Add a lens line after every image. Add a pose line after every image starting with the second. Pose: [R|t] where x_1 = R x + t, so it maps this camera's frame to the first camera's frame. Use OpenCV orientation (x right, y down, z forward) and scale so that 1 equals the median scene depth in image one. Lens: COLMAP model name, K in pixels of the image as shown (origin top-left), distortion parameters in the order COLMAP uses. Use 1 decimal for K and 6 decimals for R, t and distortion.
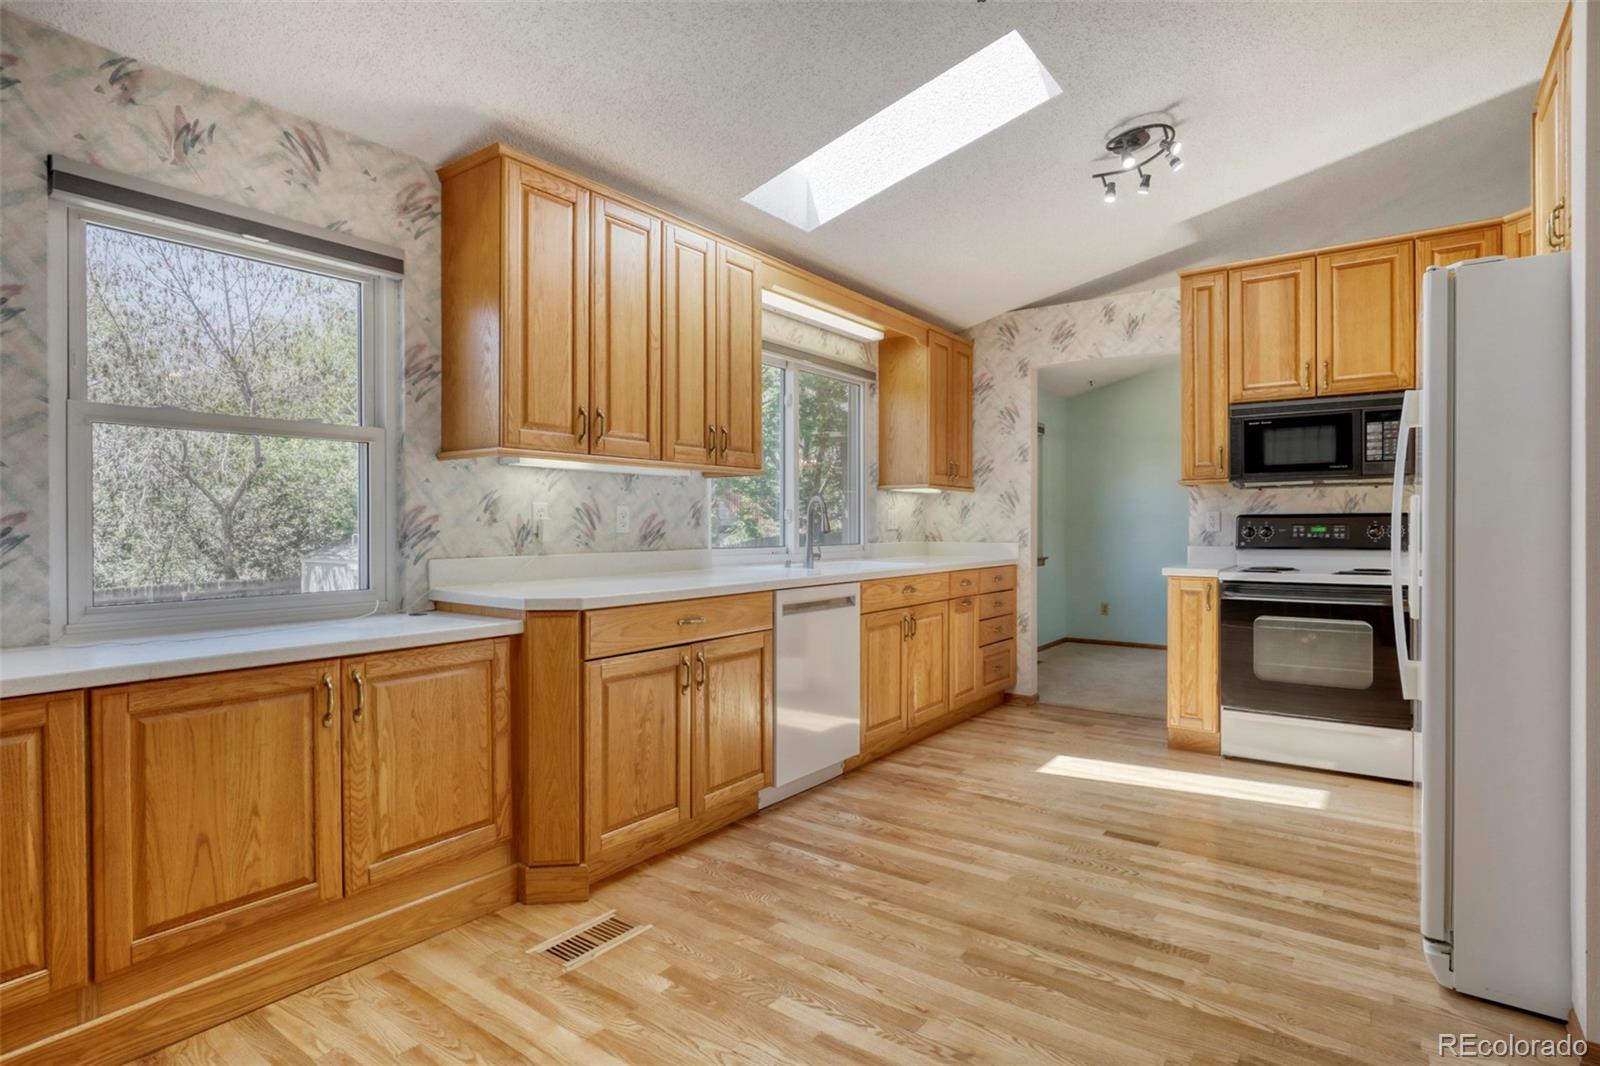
lens RADIAL K [[831.5, 0, 761.4], [0, 831.5, 526.2], [0, 0, 1]] dist [-0.038004, 0.022939]
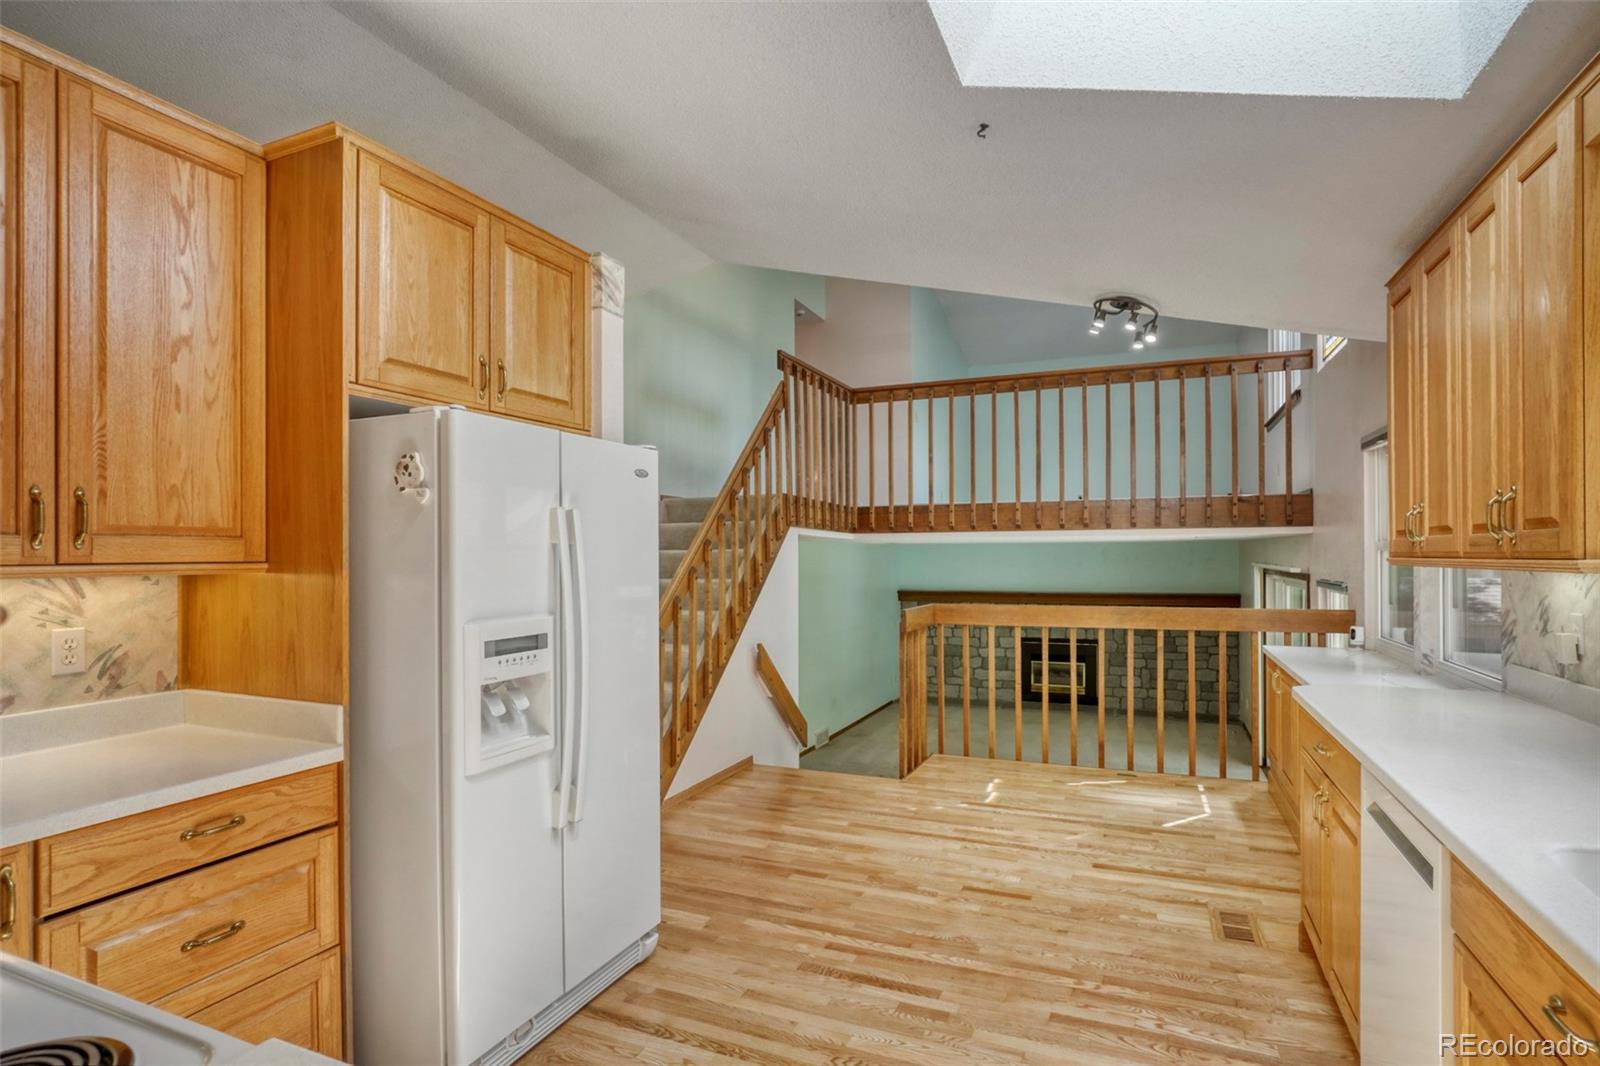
lens RADIAL K [[831.5, 0, 788.6], [0, 831.5, 547.5], [0, 0, 1]] dist [-0.038004, 0.022939]
pose [[-0.968020, -0.008305, -0.250737, 0.551924], [-0.008528, 0.999964, -0.000196, -0.074166], [0.250729, 0.001948, -0.968055, 1.386559]]
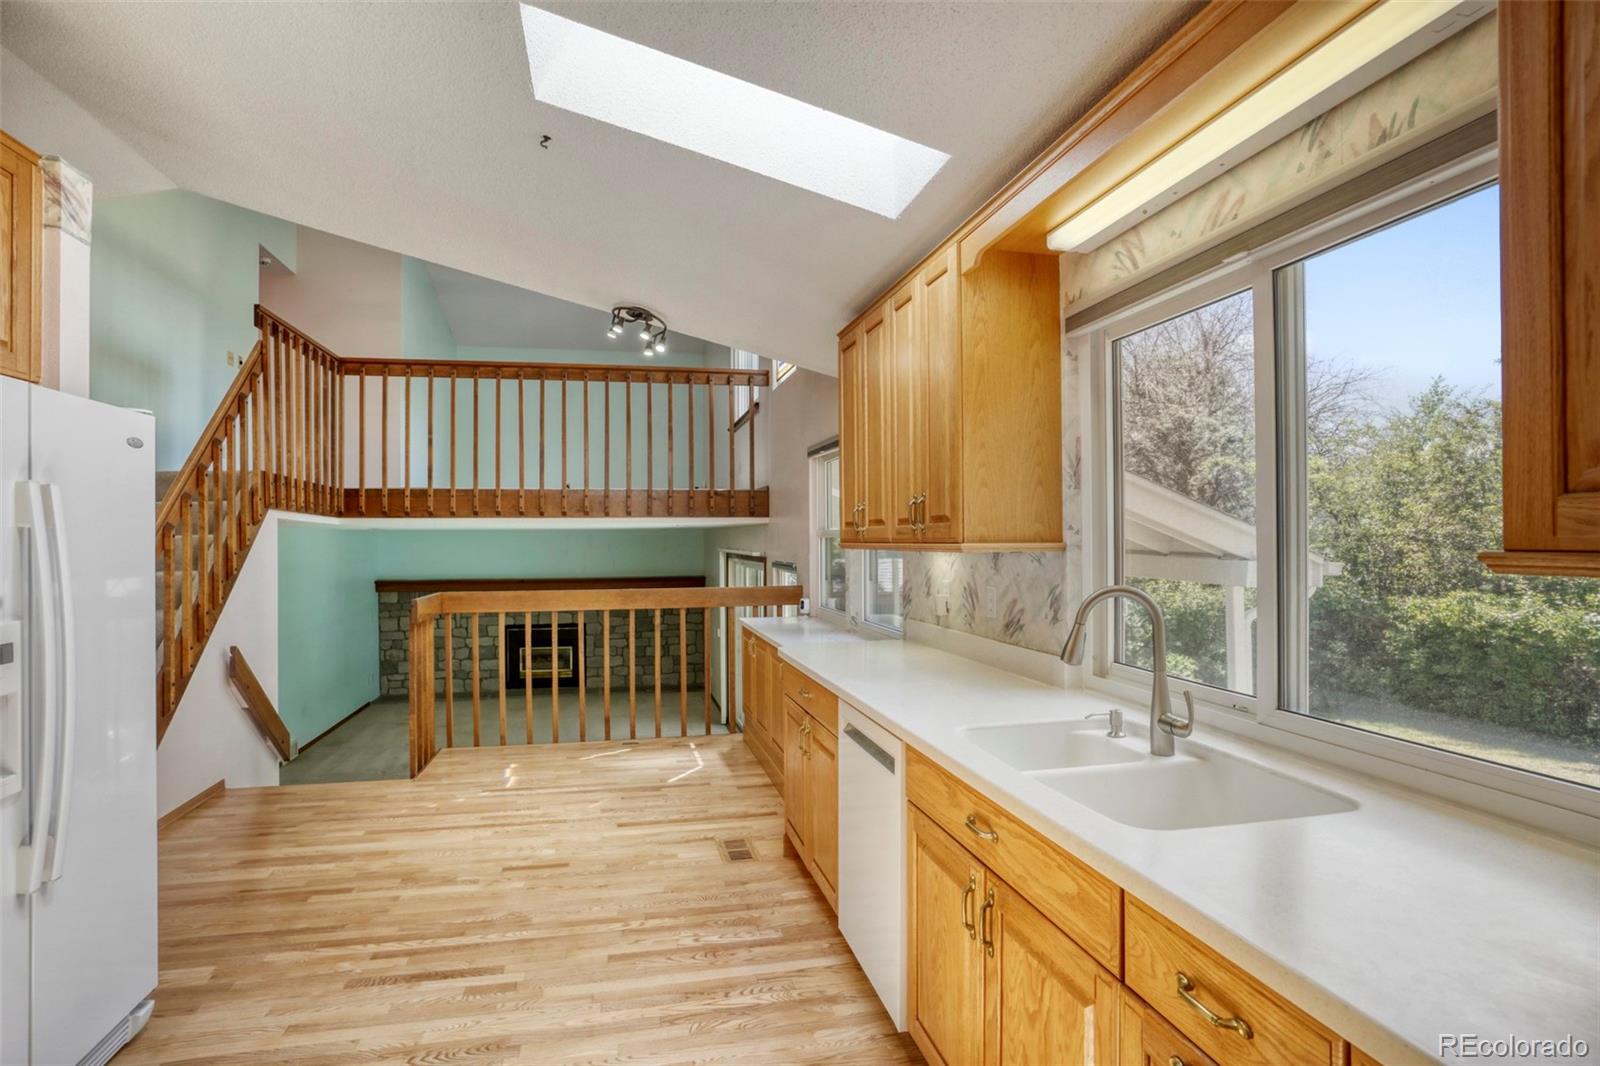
lens RADIAL K [[831.5, 0, 801.0], [0, 831.5, 530.0], [0, 0, 1]] dist [-0.038004, 0.022939]
pose [[-0.637015, -0.014959, -0.770706, 0.648826], [-0.010025, 0.999888, -0.011122, -0.073483], [0.770786, 0.000641, -0.637093, 1.399727]]
